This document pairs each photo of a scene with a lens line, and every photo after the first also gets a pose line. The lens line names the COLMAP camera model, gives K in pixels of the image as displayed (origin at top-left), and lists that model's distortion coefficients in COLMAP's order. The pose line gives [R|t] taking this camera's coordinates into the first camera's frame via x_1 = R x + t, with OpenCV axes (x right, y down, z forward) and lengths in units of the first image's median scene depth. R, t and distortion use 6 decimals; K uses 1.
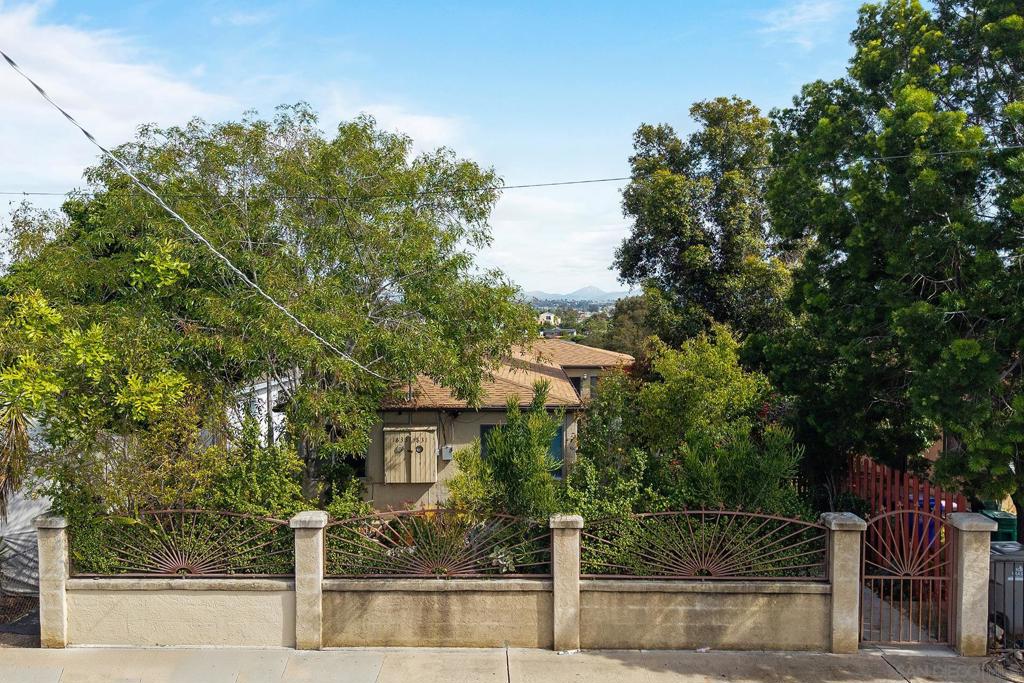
lens RADIAL K [[962.4, 0, 508.4], [0, 962.4, 344.1], [0, 0, 1]] dist [0.014871, 0.000000]
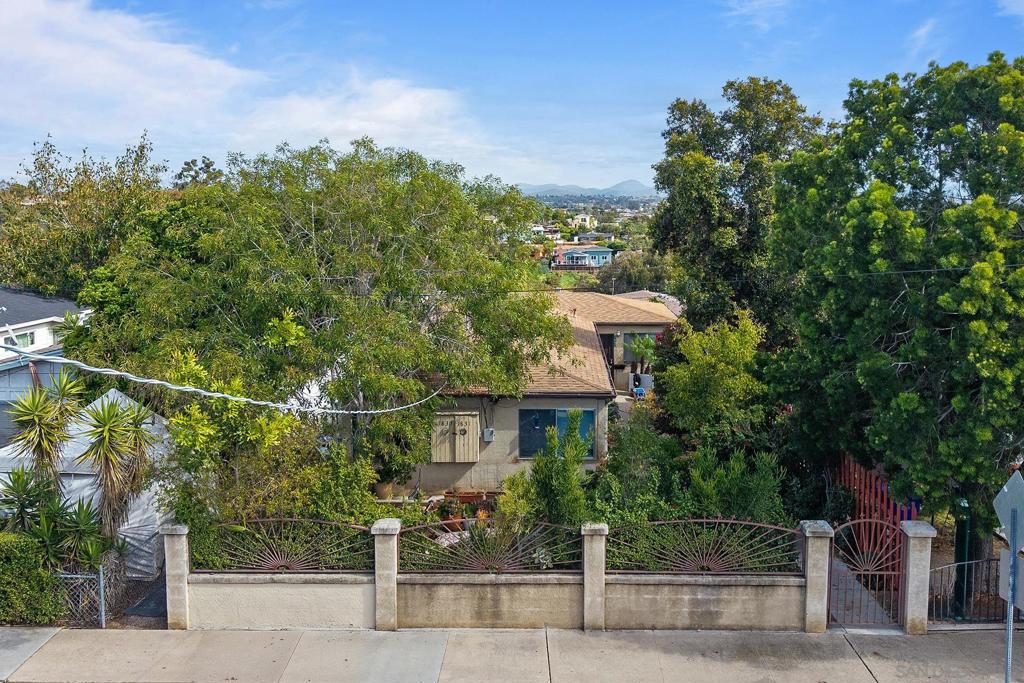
lens RADIAL K [[962.4, 0, 557.6], [0, 962.4, 341.2], [0, 0, 1]] dist [0.014871, 0.000000]
pose [[0.999837, 0.001643, 0.017996, -0.010034], [-0.002609, 0.998551, 0.053744, -0.122043], [-0.017881, -0.053782, 0.998393, -0.221727]]
